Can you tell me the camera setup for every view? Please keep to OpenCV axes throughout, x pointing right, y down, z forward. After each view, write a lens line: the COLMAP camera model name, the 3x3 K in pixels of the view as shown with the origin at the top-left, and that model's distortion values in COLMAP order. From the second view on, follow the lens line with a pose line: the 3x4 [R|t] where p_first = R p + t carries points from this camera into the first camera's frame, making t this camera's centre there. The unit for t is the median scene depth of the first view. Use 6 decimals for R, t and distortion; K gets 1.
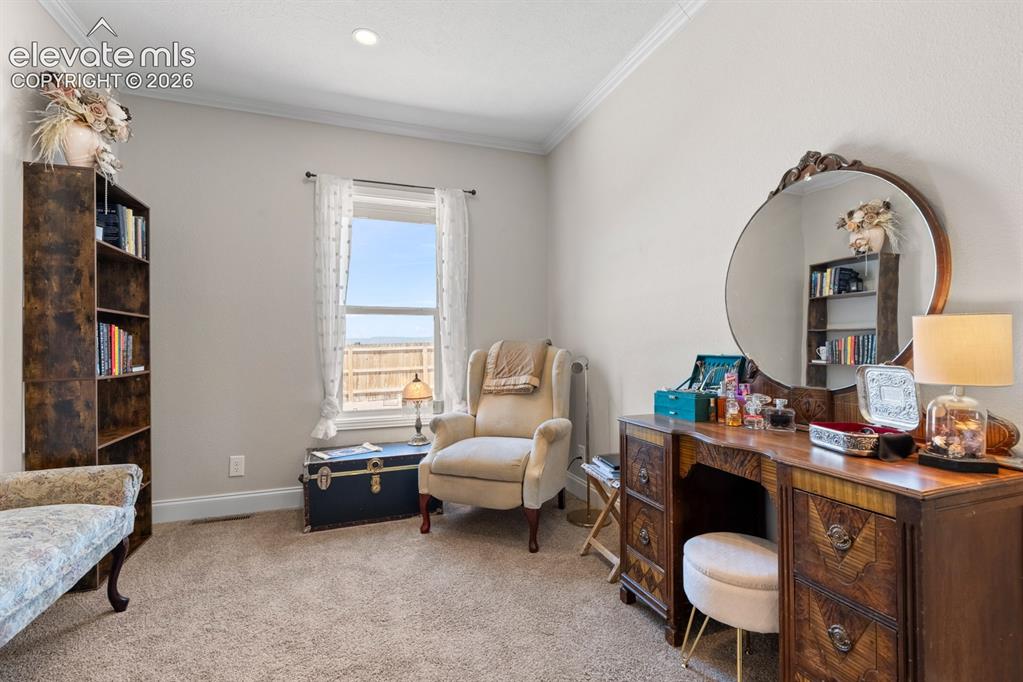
lens RADIAL K [[462.1, 0, 511.0], [0, 462.1, 337.6], [0, 0, 1]] dist [0.000065, -0.000716]
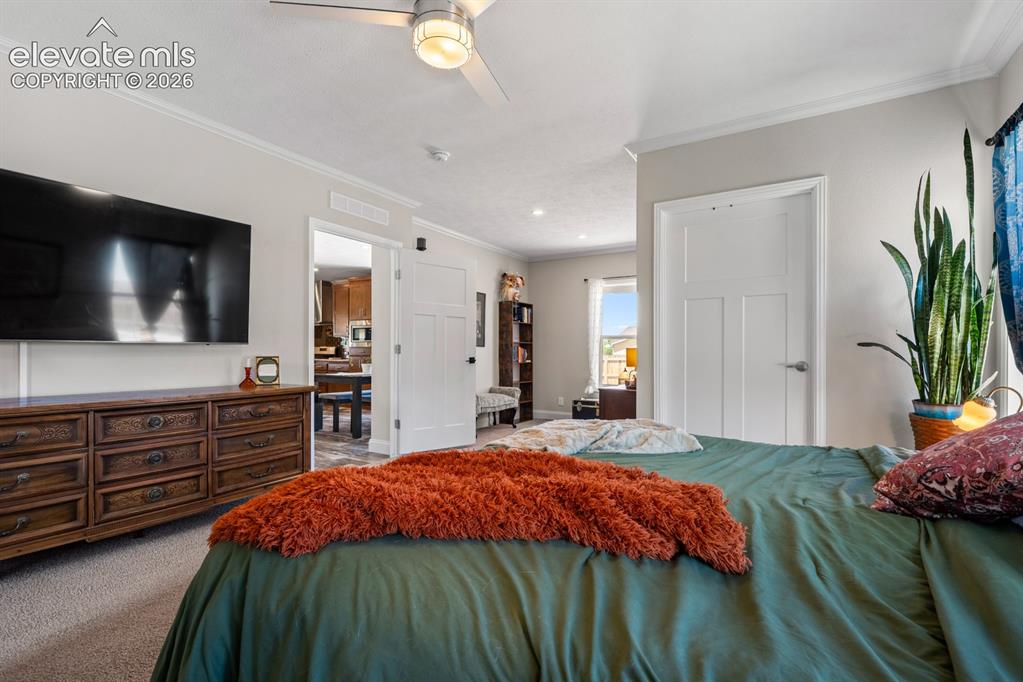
lens RADIAL K [[462.1, 0, 510.4], [0, 462.1, 346.1], [0, 0, 1]] dist [0.000065, -0.000716]
pose [[0.612084, 0.000802, -0.790792, 1.431995], [0.003325, 0.999988, 0.003588, -0.037723], [0.790786, -0.004826, 0.612074, -0.880106]]
